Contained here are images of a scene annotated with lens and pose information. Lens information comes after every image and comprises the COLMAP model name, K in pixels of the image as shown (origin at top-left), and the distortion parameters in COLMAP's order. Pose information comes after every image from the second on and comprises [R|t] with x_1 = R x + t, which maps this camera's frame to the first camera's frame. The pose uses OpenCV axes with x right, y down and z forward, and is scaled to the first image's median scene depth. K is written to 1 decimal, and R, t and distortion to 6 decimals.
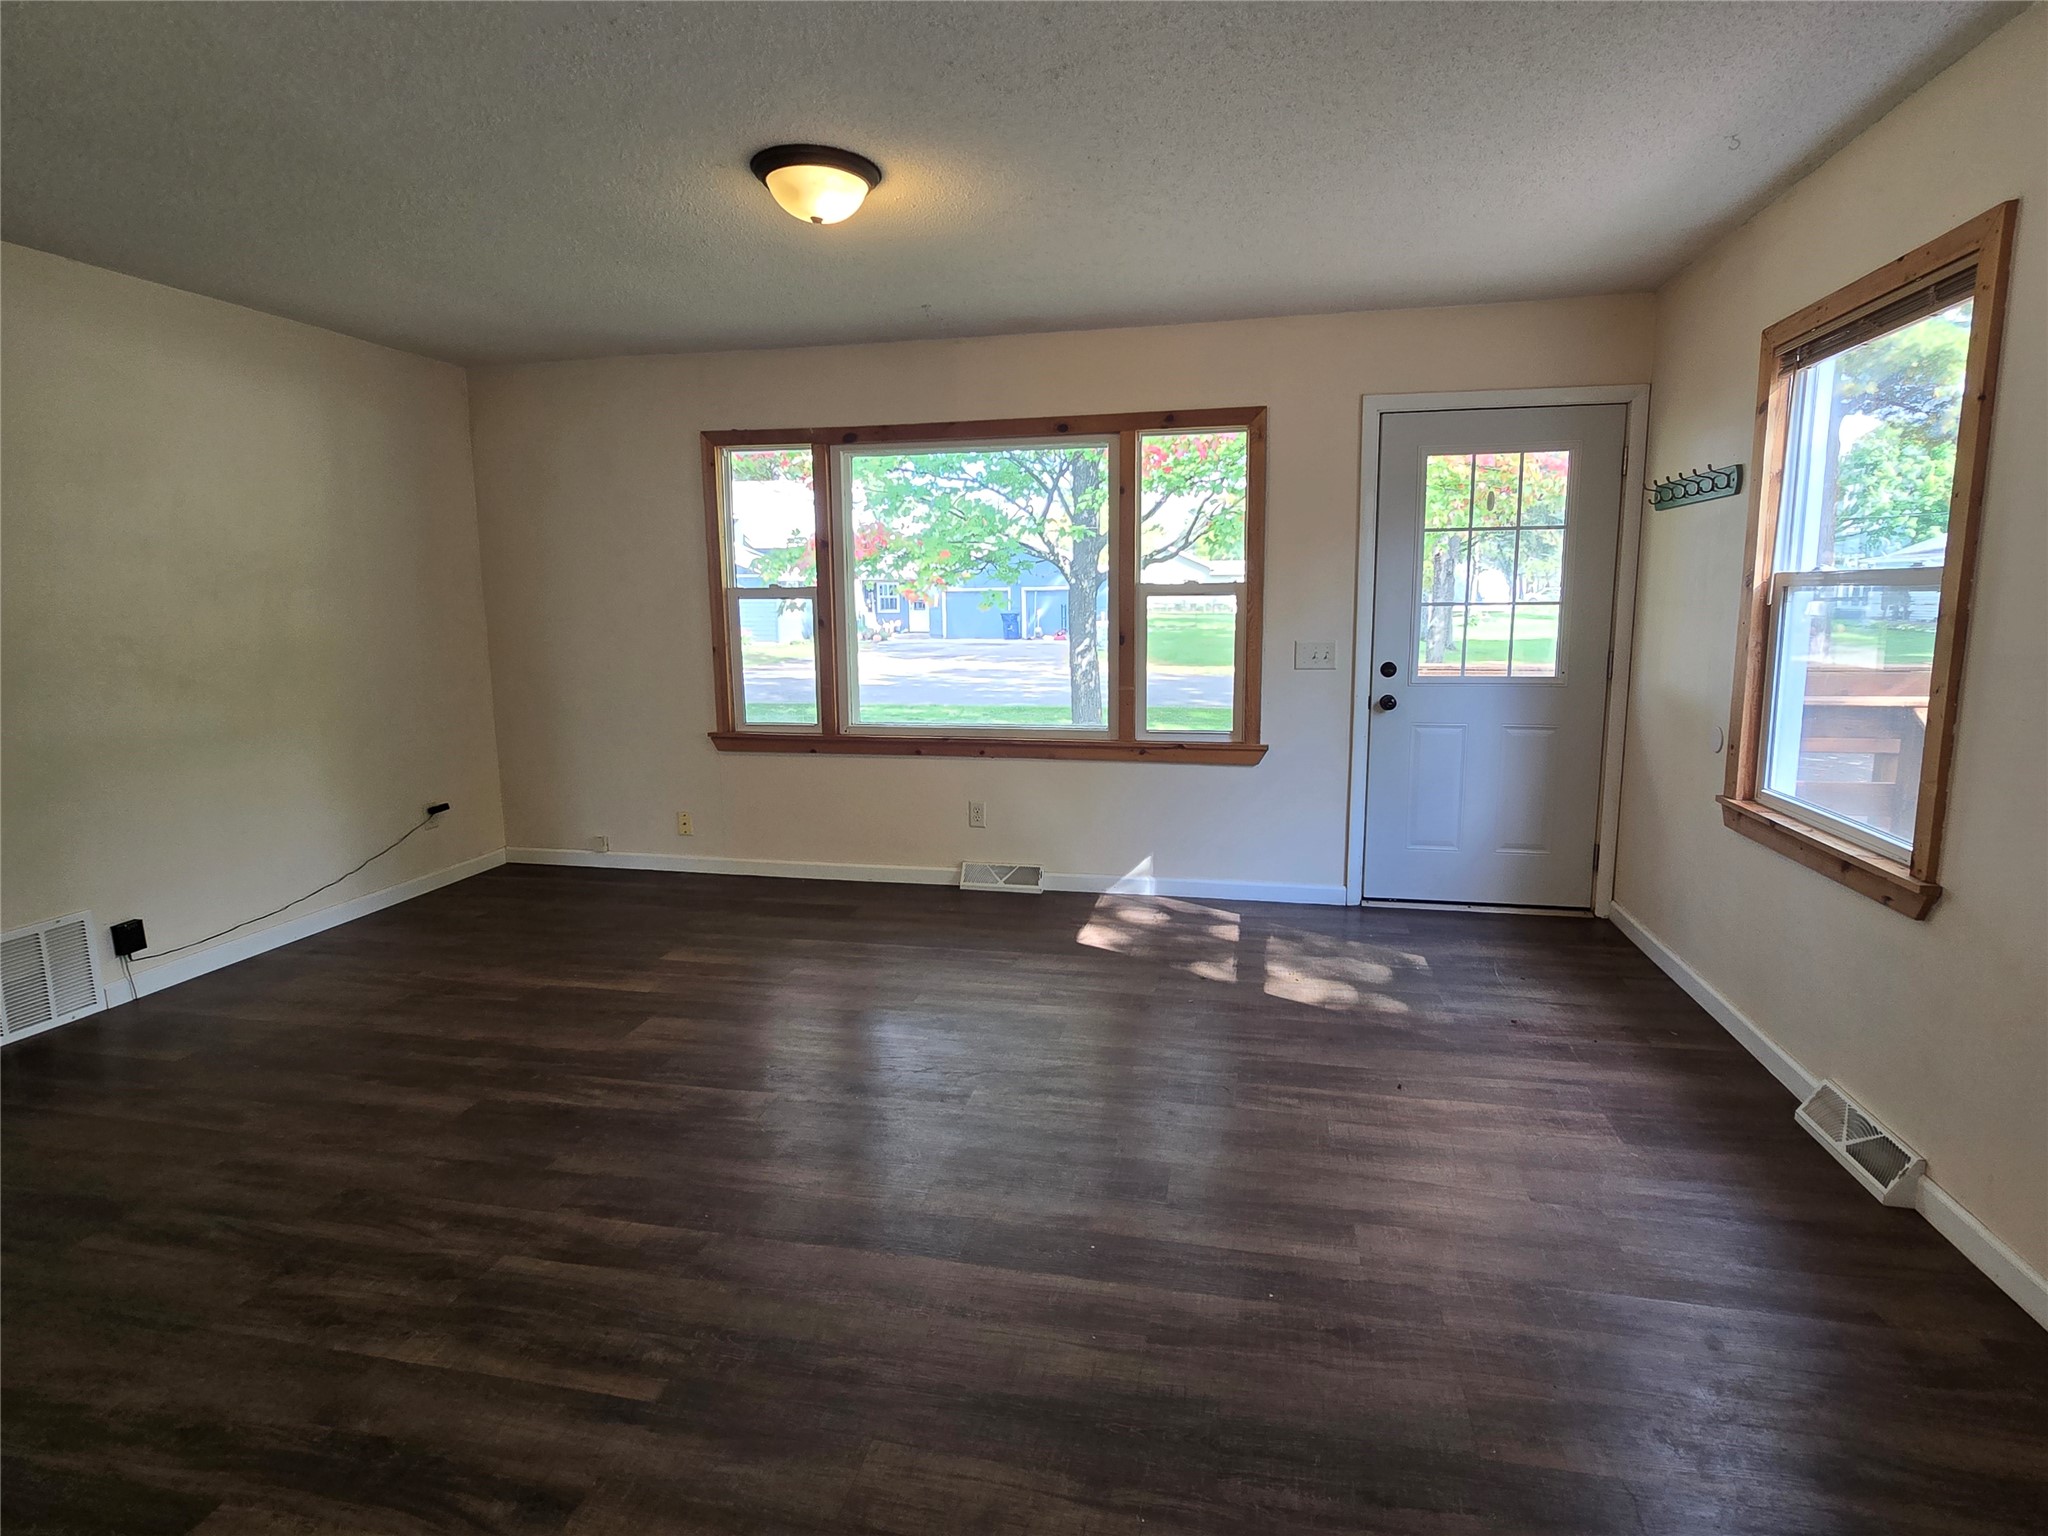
lens RADIAL K [[1030.3, 0, 1042.4], [0, 1030.3, 752.2], [0, 0, 1]] dist [-0.003129, -0.001435]
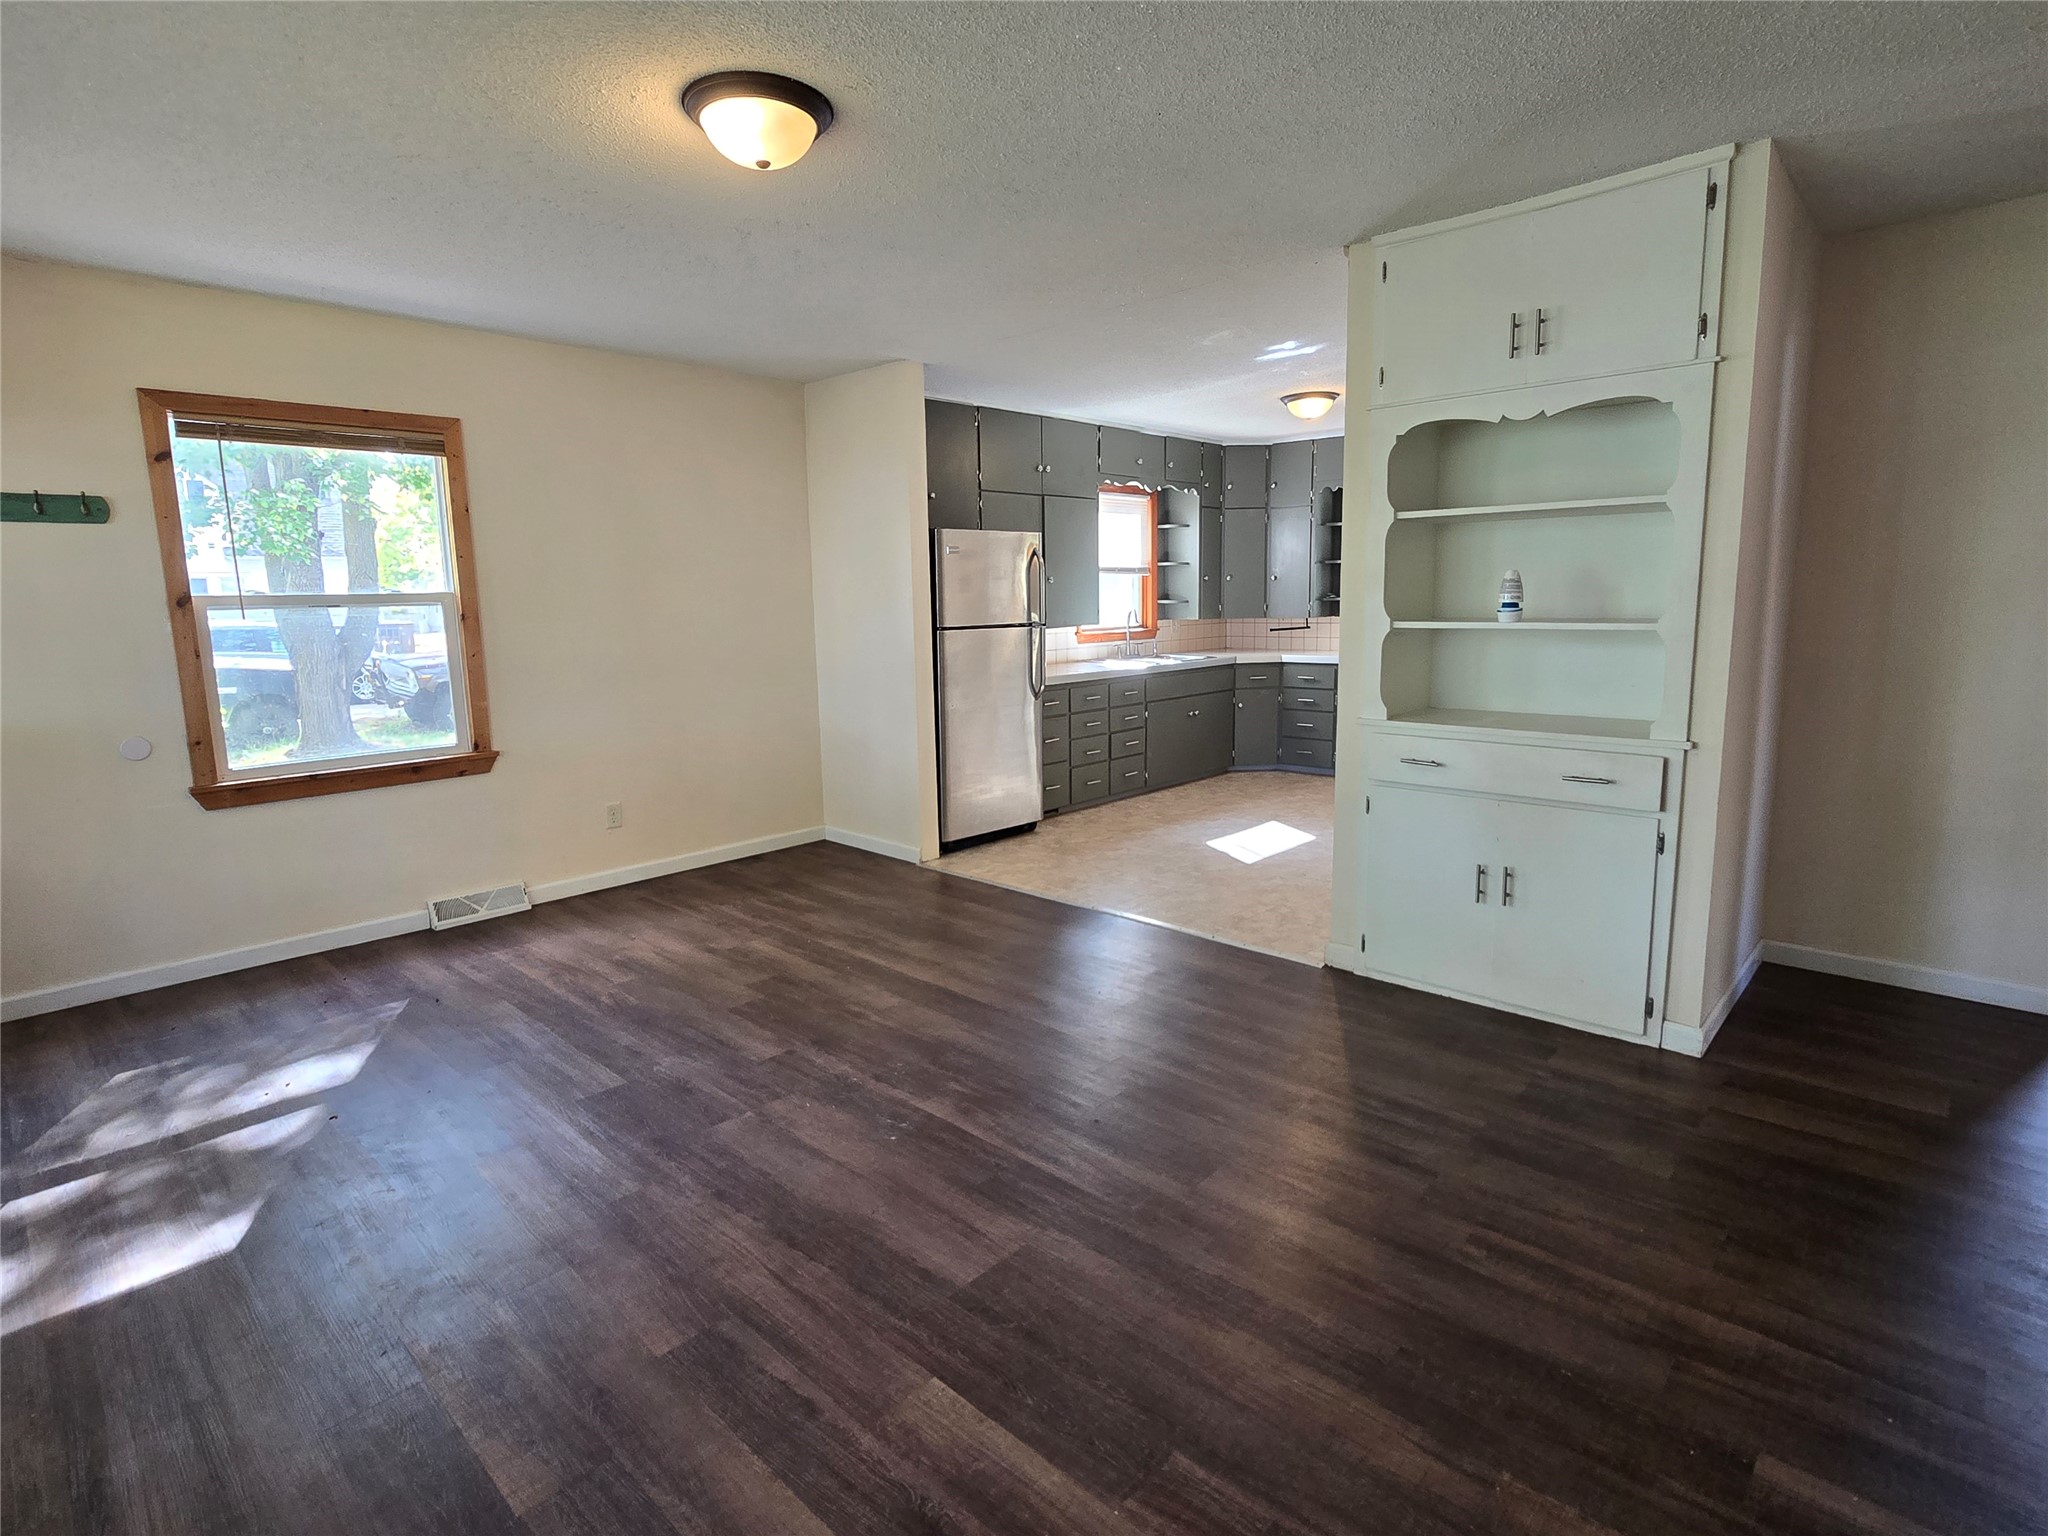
lens RADIAL K [[1024.4, 0, 1040.9], [0, 1024.4, 748.9], [0, 0, 1]] dist [-0.005532, -0.000669]
pose [[-0.854246, -0.053357, 0.517123, -0.863318], [0.104238, 0.956939, 0.270930, -0.244160], [-0.509311, 0.285344, -0.811900, 1.663248]]
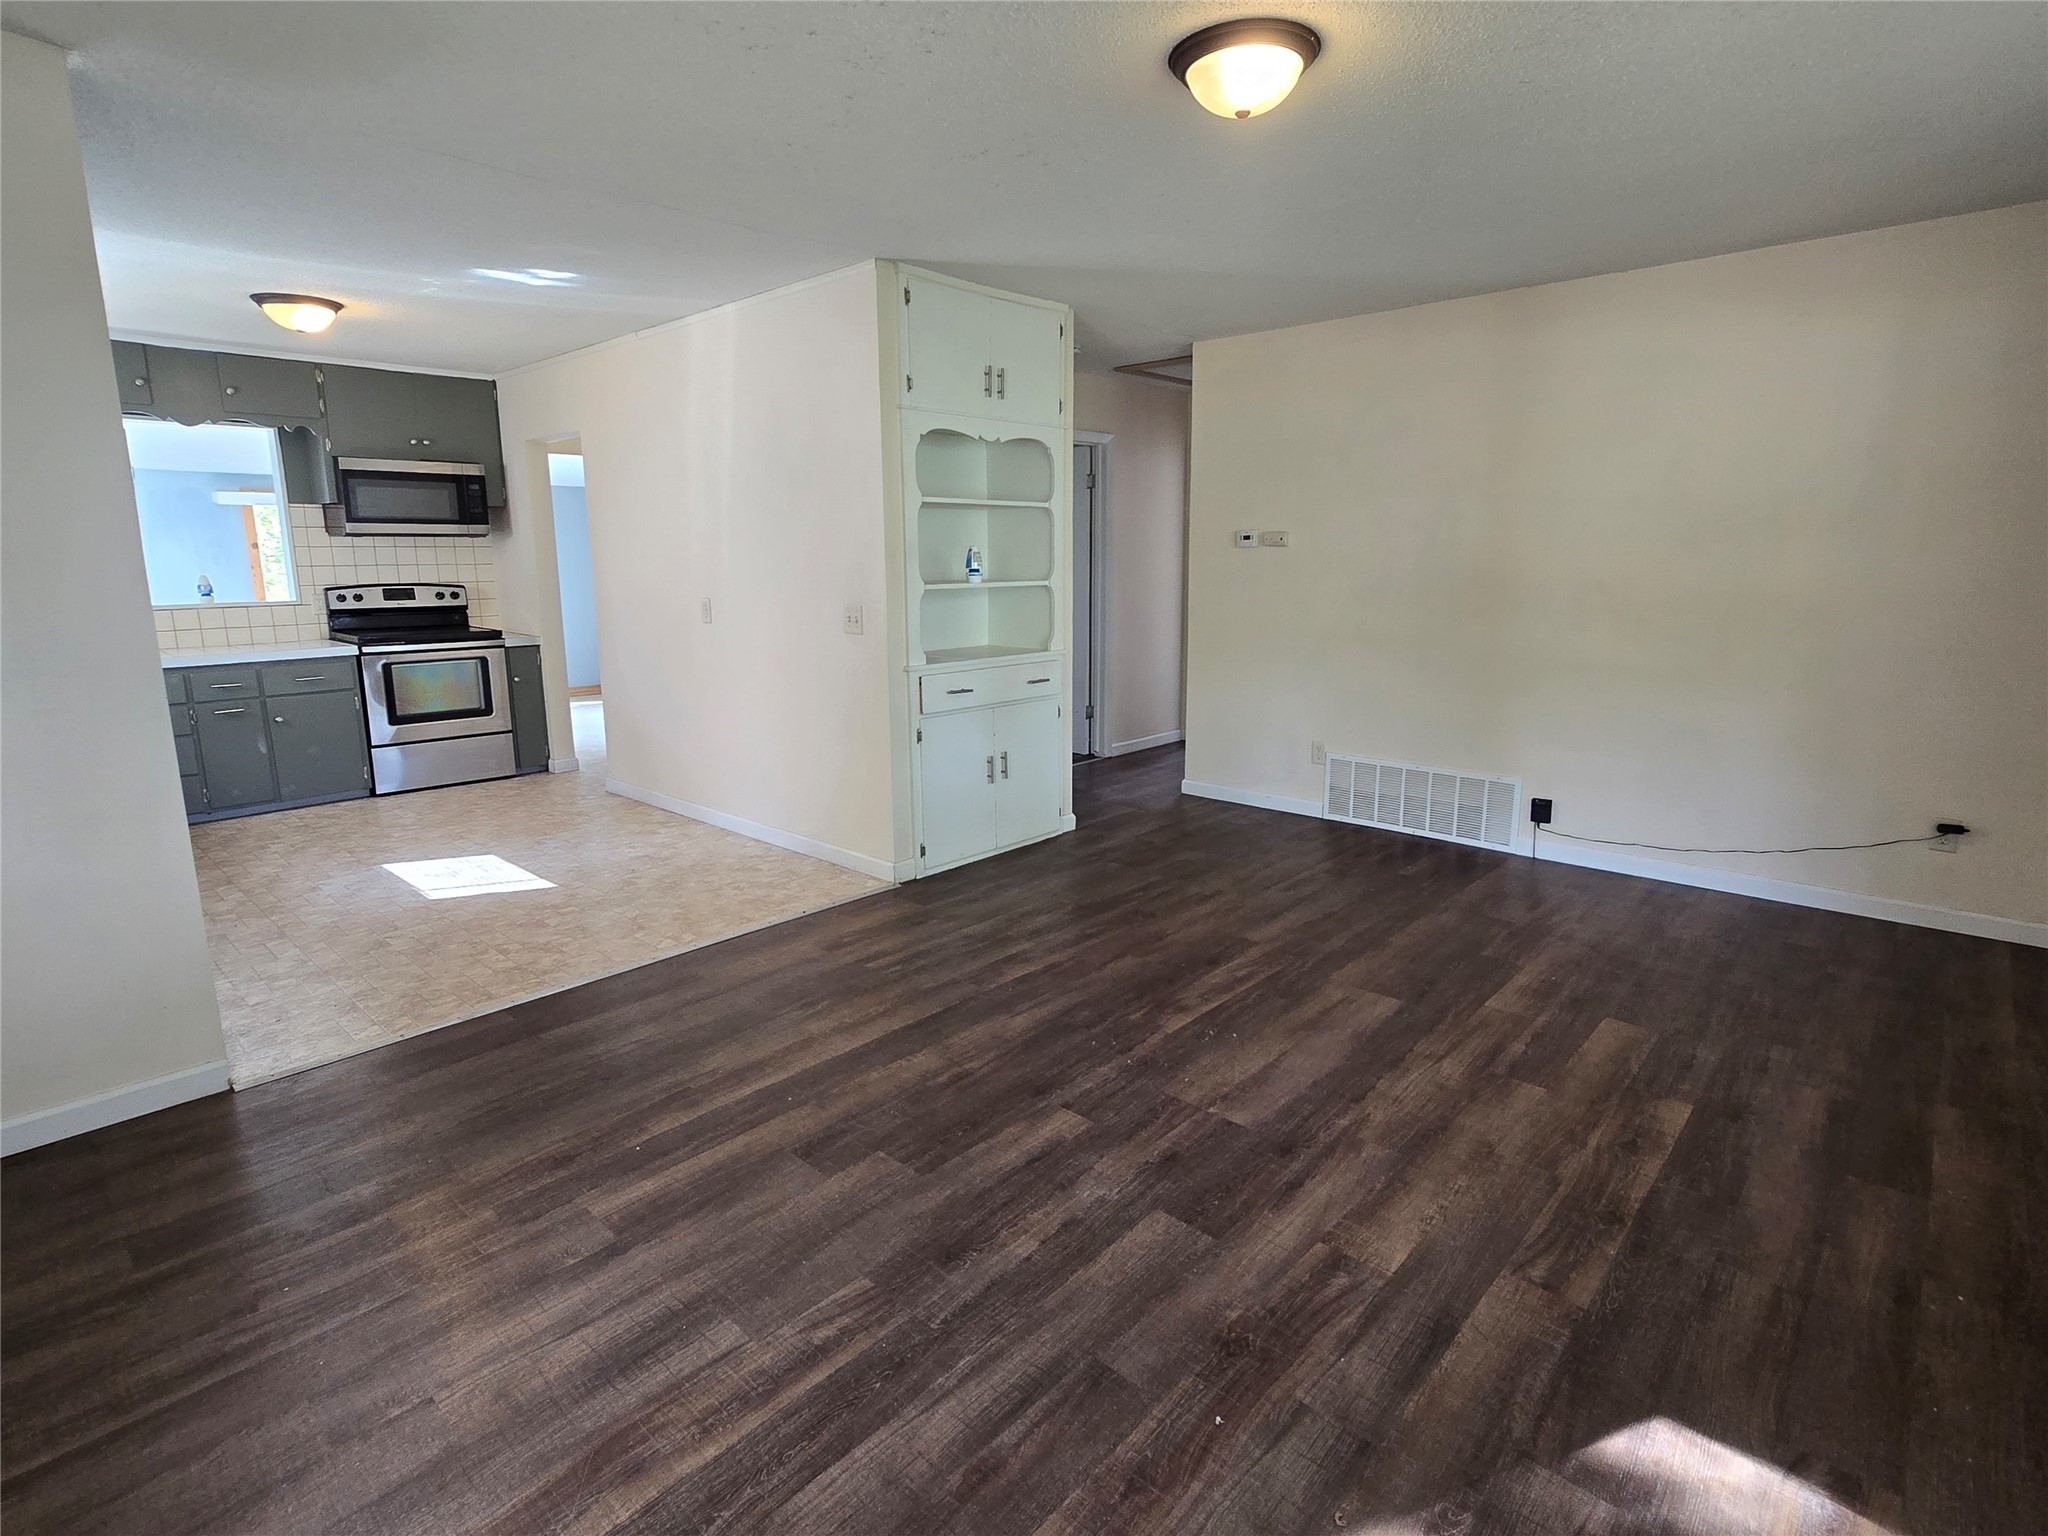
lens RADIAL K [[1030.3, 0, 1042.4], [0, 1030.3, 752.2], [0, 0, 1]] dist [-0.003129, -0.001435]
pose [[-0.509640, 0.174395, -0.842528, 0.658321], [-0.120917, 0.955006, 0.270819, -0.213017], [0.851849, 0.239896, -0.465622, 1.335416]]
